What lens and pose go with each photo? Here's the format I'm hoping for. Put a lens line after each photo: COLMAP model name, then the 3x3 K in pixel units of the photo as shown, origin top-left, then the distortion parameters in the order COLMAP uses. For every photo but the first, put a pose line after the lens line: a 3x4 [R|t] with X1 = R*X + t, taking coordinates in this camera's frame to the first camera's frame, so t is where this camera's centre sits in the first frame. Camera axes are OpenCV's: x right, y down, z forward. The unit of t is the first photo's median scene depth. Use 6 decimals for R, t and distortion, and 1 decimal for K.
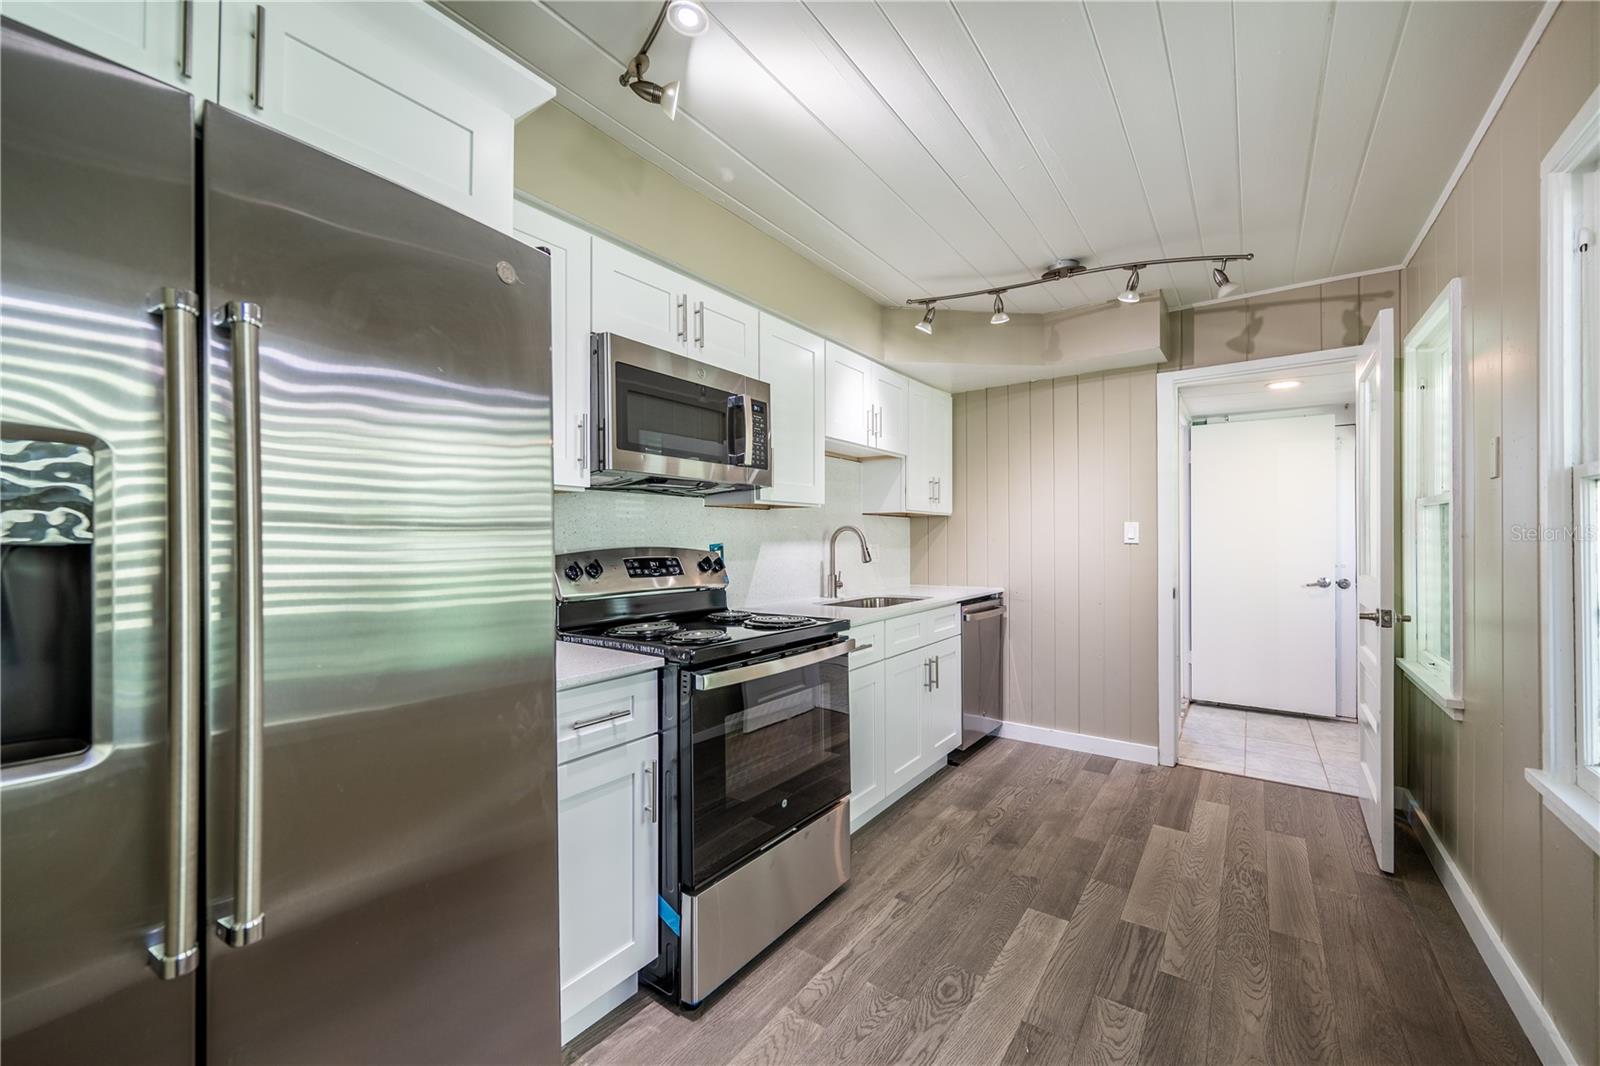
lens RADIAL K [[621.4, 0, 799.6], [0, 621.4, 531.5], [0, 0, 1]] dist [-0.000863, 0.000066]
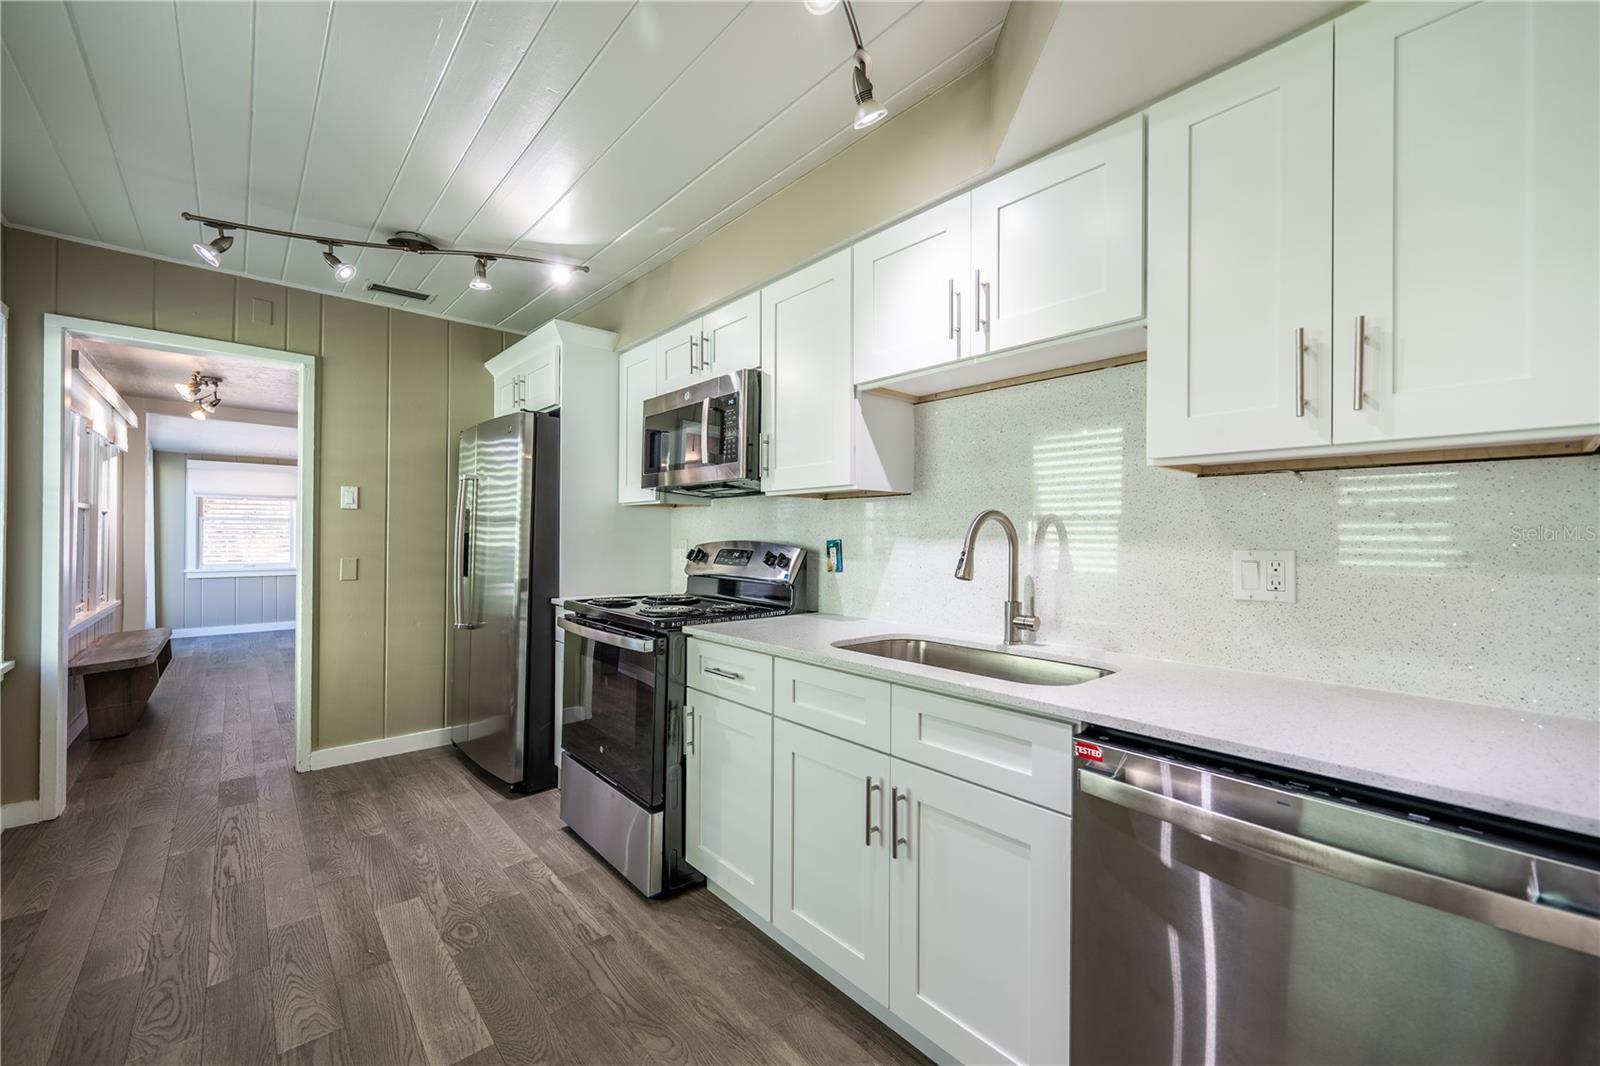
lens RADIAL K [[621.4, 0, 799.7], [0, 621.4, 535.5], [0, 0, 1]] dist [-0.000863, 0.000066]
pose [[-0.198798, -0.000524, -0.980040, 1.044599], [0.001113, 0.999999, -0.000760, 0.018797], [0.980040, -0.001242, -0.198797, 1.552435]]
